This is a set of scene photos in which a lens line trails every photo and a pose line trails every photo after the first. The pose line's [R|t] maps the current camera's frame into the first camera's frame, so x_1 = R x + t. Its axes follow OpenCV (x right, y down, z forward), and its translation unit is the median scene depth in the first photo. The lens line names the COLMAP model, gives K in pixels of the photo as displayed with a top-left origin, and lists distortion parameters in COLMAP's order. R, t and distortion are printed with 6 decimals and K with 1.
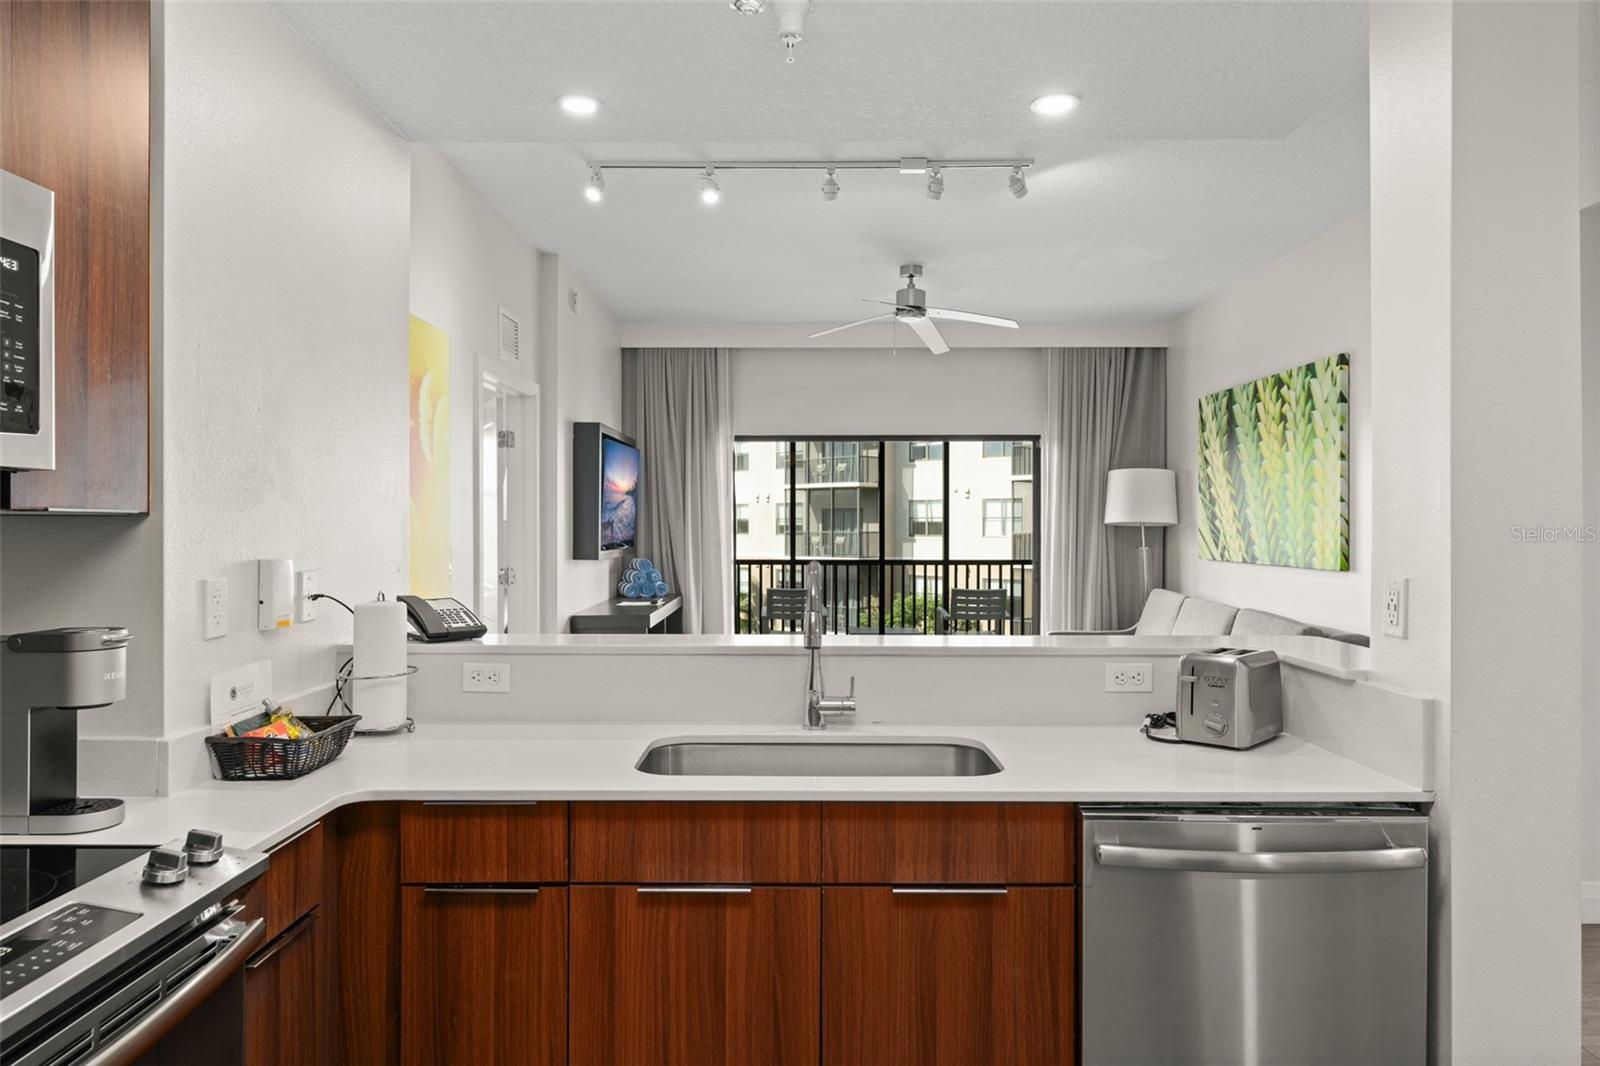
lens RADIAL K [[1032.4, 0, 797.1], [0, 1032.4, 522.0], [0, 0, 1]] dist [-0.000706, 0.000692]
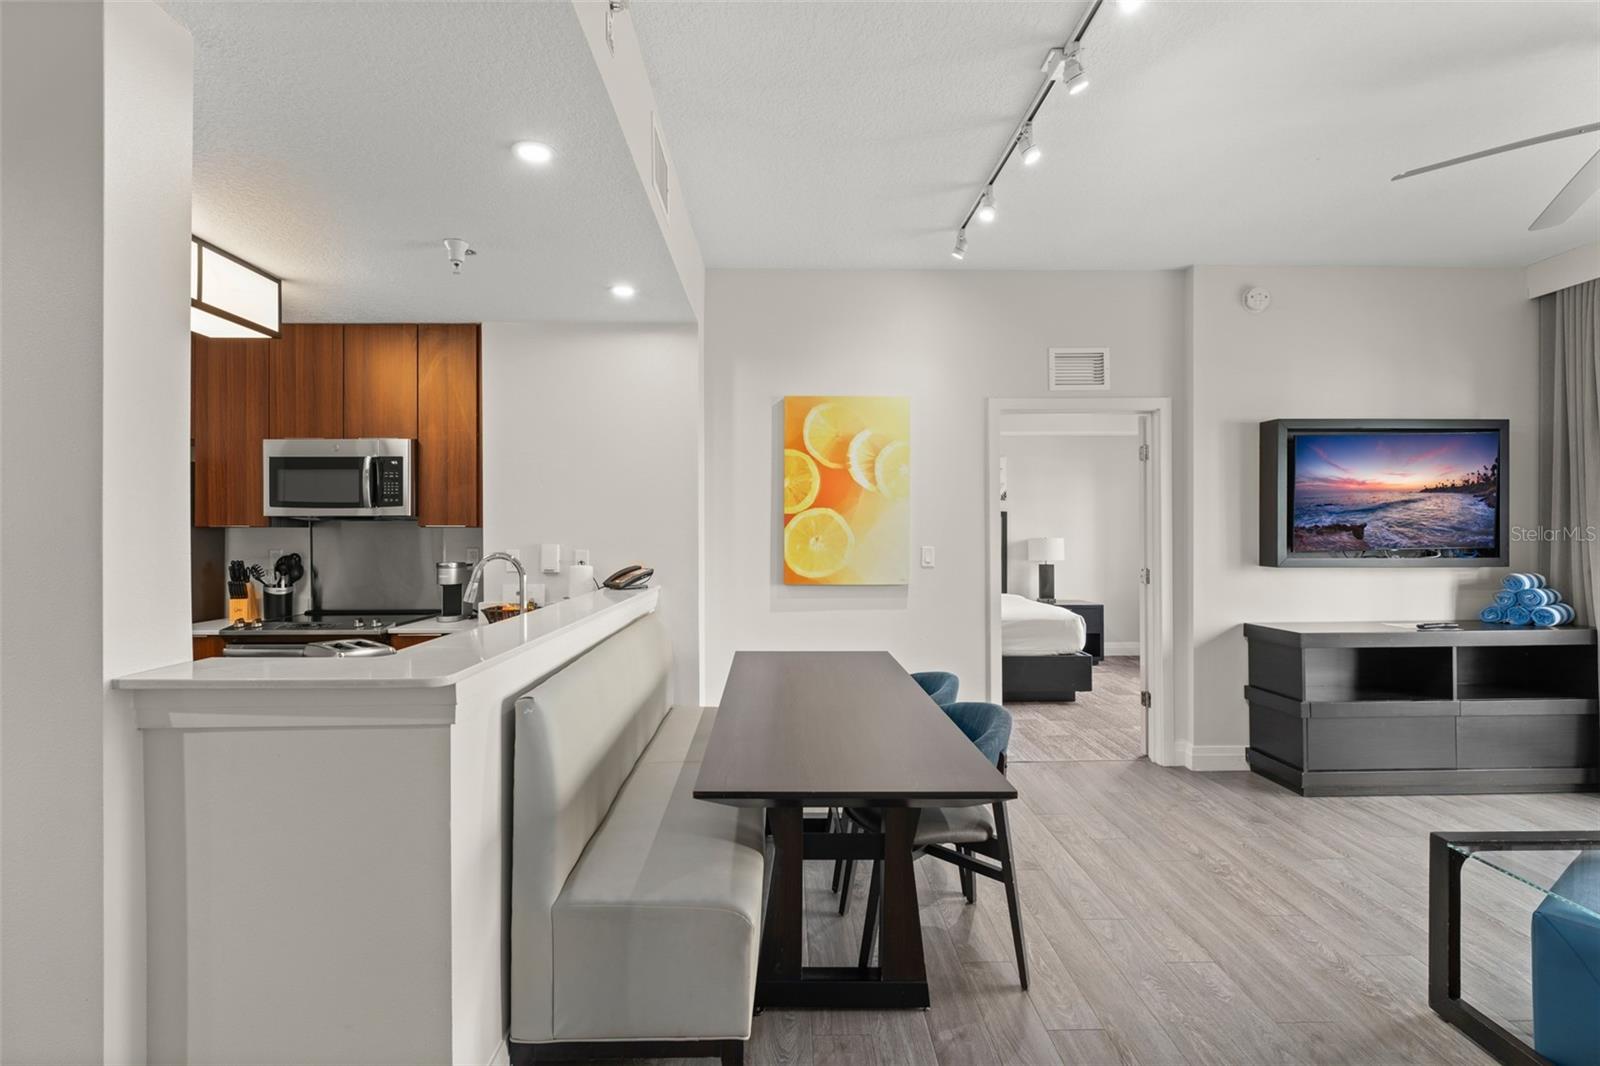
lens RADIAL K [[743.3, 0, 793.9], [0, 743.3, 530.9], [0, 0, 1]] dist [-0.000586, -0.000734]
pose [[0.027095, -0.001405, -0.999632, 0.467236], [0.004648, 0.999988, -0.001279, 0.003080], [0.999622, -0.004612, 0.027102, 0.553853]]
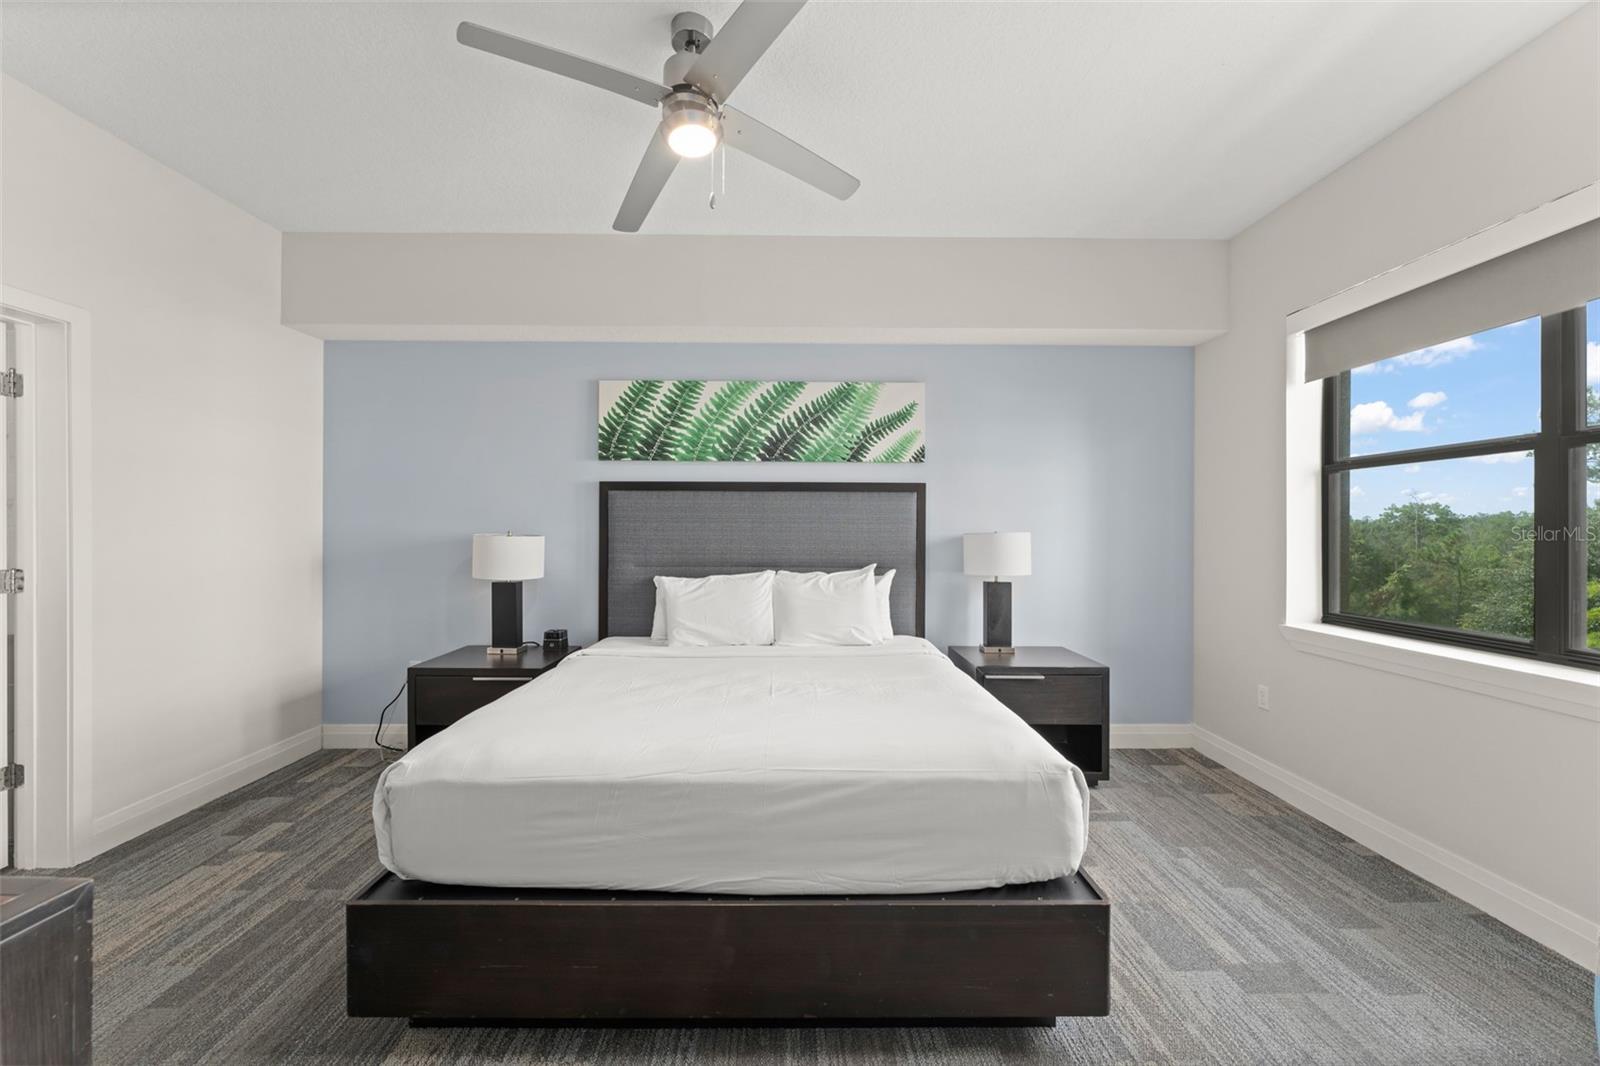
lens RADIAL K [[633.6, 0, 797.6], [0, 633.6, 529.5], [0, 0, 1]] dist [-0.001170, -0.001102]
pose [[0.016822, 0.001126, -0.999858, -0.226990], [-0.001674, 0.999998, 0.001098, 0.012737], [0.999857, 0.001655, 0.016824, 0.831709]]
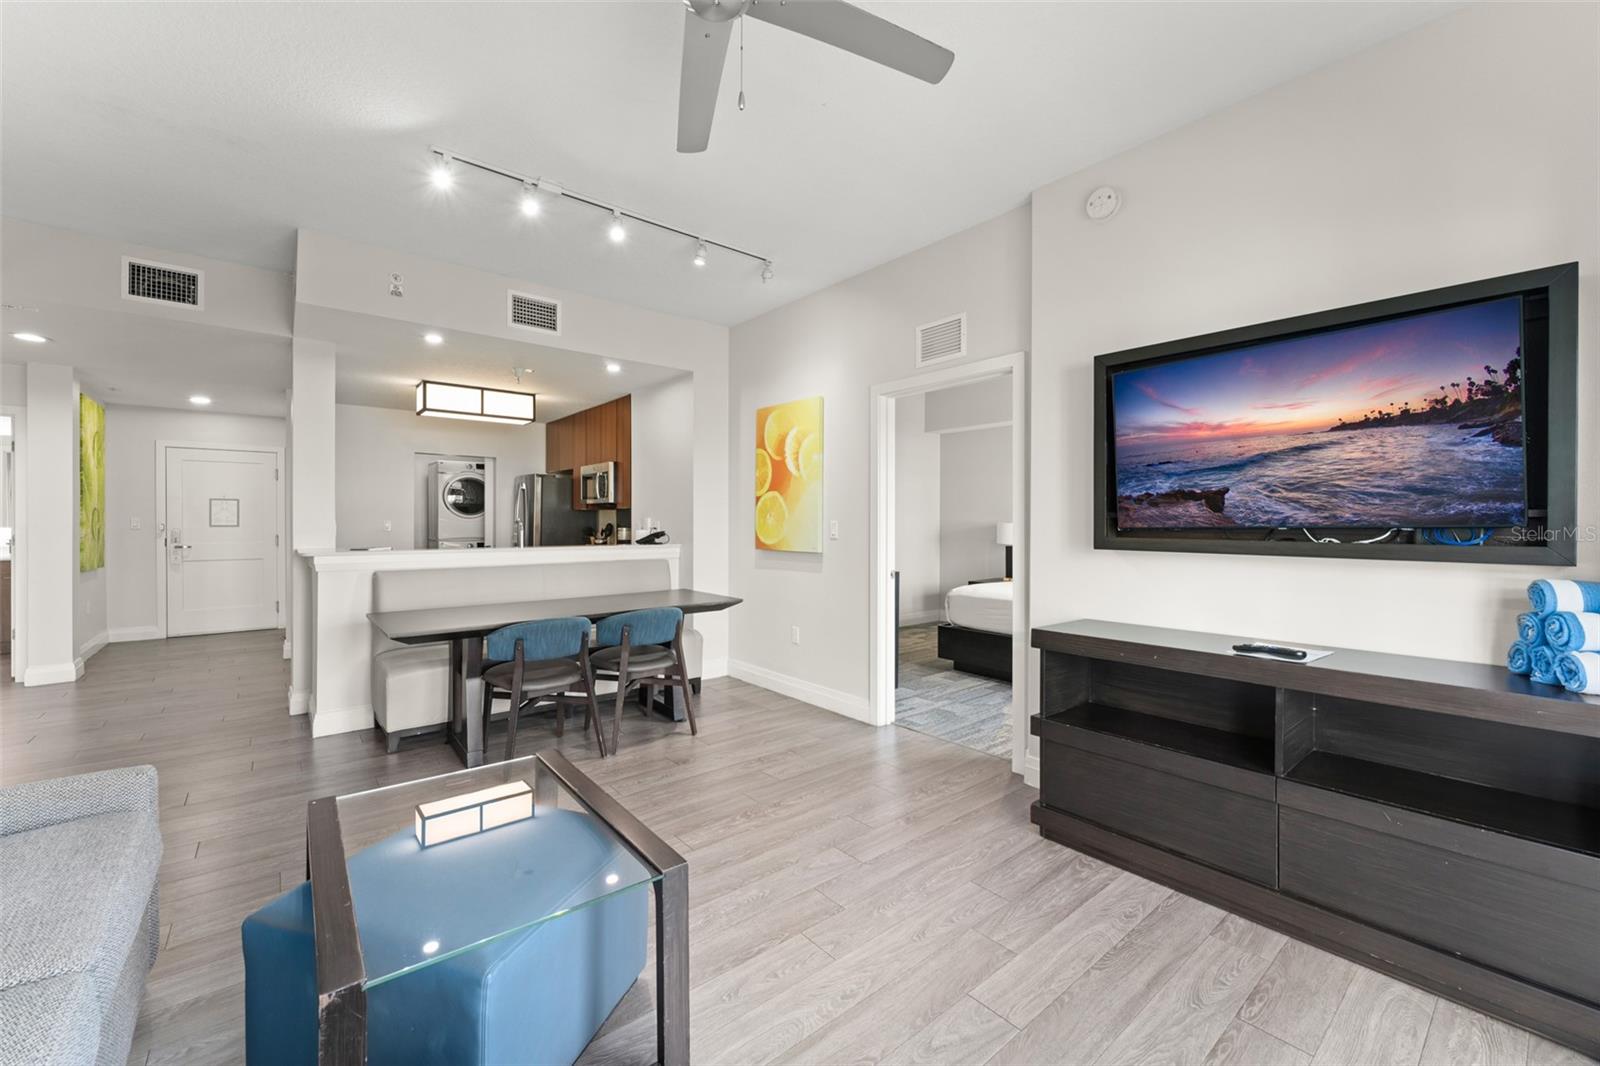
lens RADIAL K [[633.6, 0, 797.6], [0, 633.6, 529.5], [0, 0, 1]] dist [-0.001170, -0.001102]
pose [[-0.764538, 0.004798, -0.644561, 0.248870], [-0.002127, 0.999948, 0.009966, 0.019880], [0.644575, 0.008991, -0.764488, 1.214523]]
